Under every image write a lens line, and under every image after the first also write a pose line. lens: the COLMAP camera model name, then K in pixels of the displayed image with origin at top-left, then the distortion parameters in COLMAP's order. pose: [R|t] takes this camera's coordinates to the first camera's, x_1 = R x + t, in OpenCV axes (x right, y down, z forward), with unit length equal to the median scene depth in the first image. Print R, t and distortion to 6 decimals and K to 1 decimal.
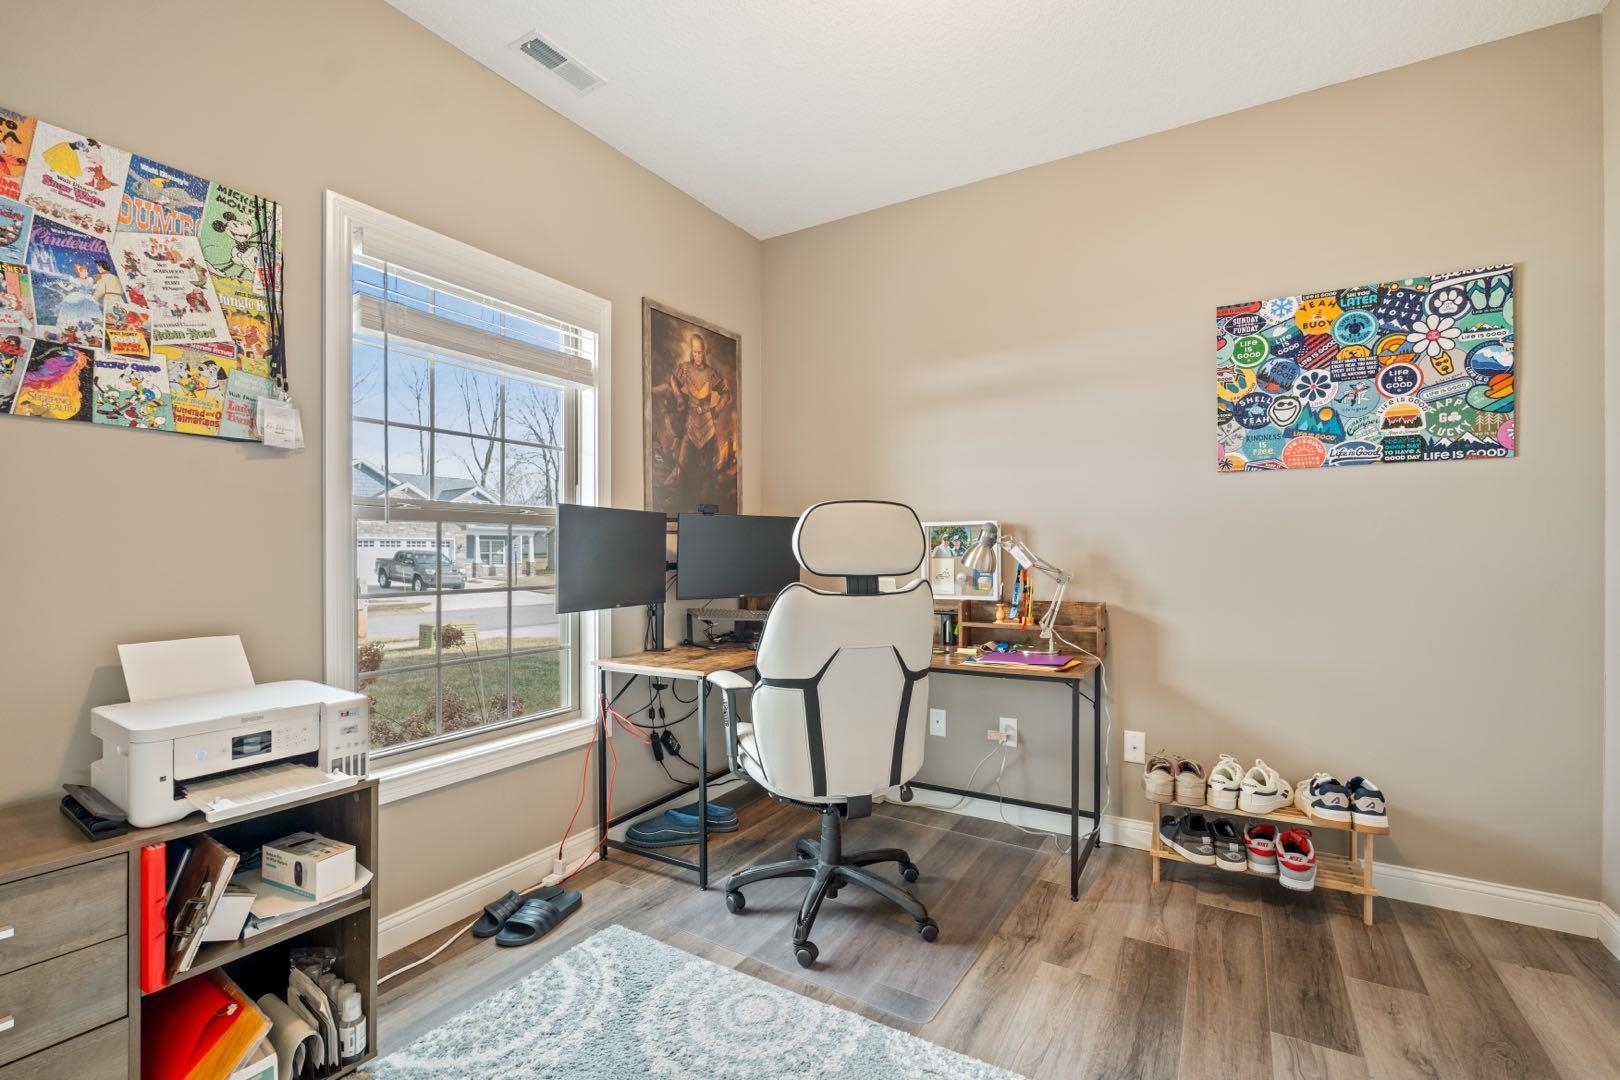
lens RADIAL K [[716.2, 0, 811.0], [0, 716.2, 543.5], [0, 0, 1]] dist [-0.004528, 0.001206]
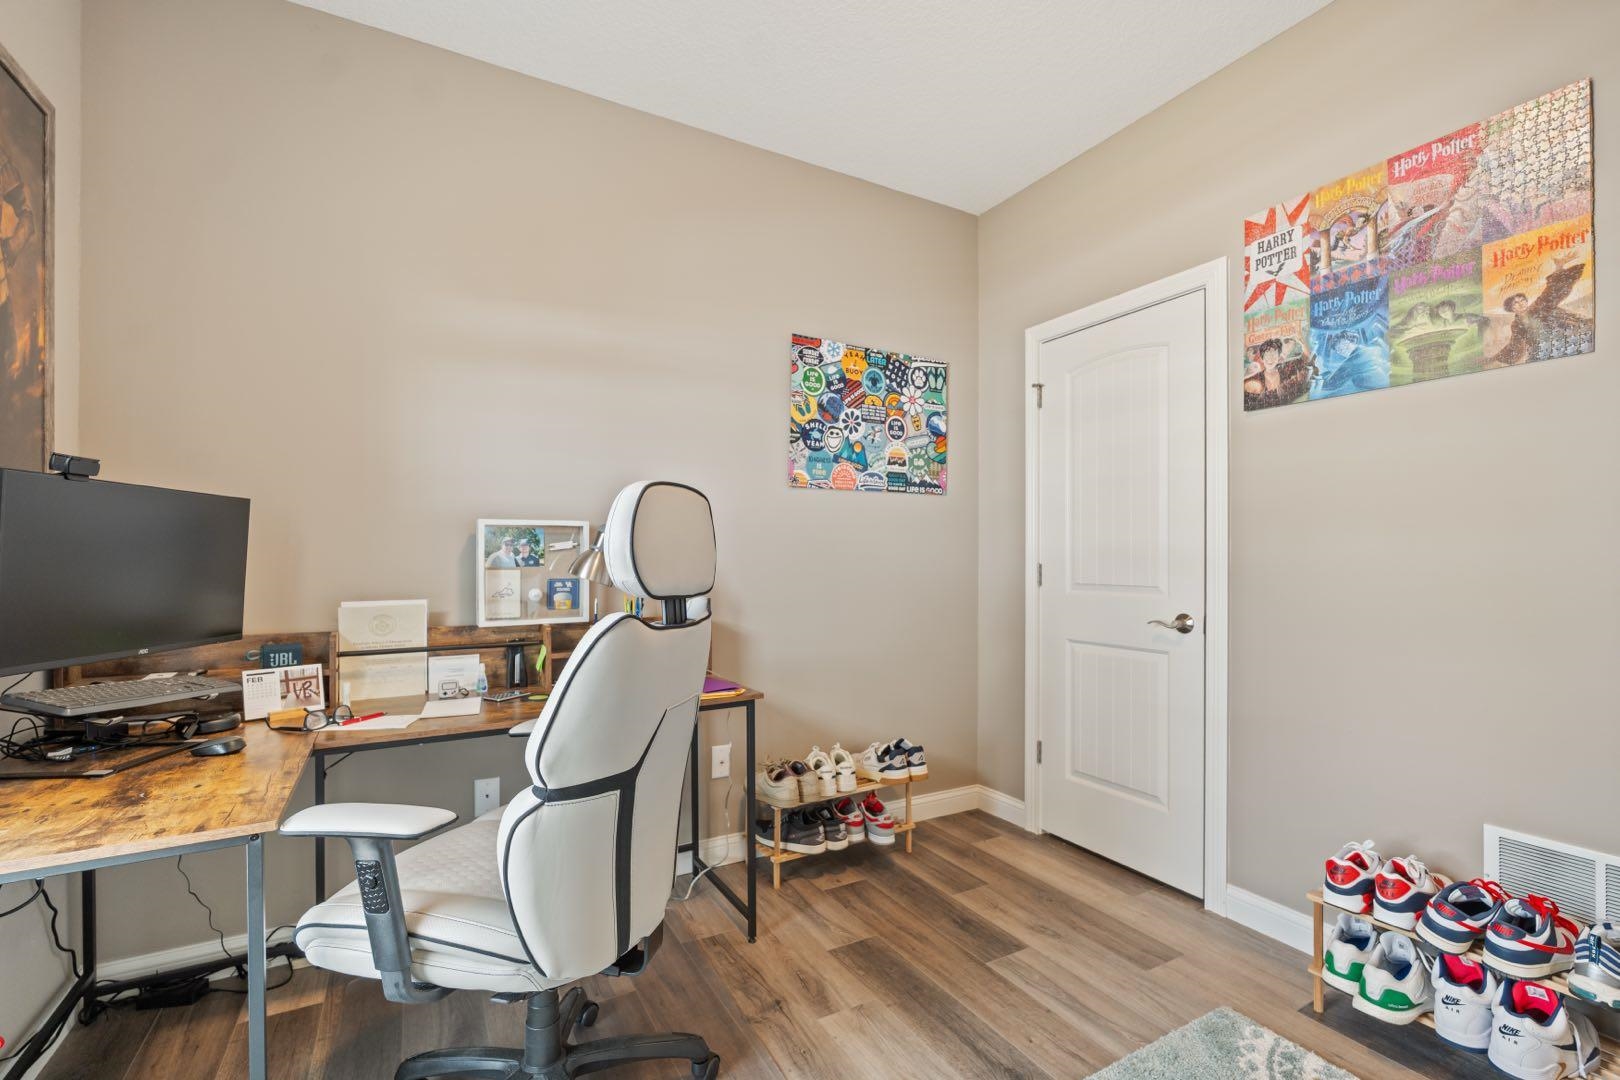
lens RADIAL K [[716.2, 0, 812.8], [0, 716.2, 555.2], [0, 0, 1]] dist [-0.004528, 0.001206]
pose [[0.493895, 0.005791, 0.869502, -0.386704], [-0.009979, 0.999950, -0.000991, 0.004632], [-0.869464, -0.008187, 0.493928, 0.479892]]
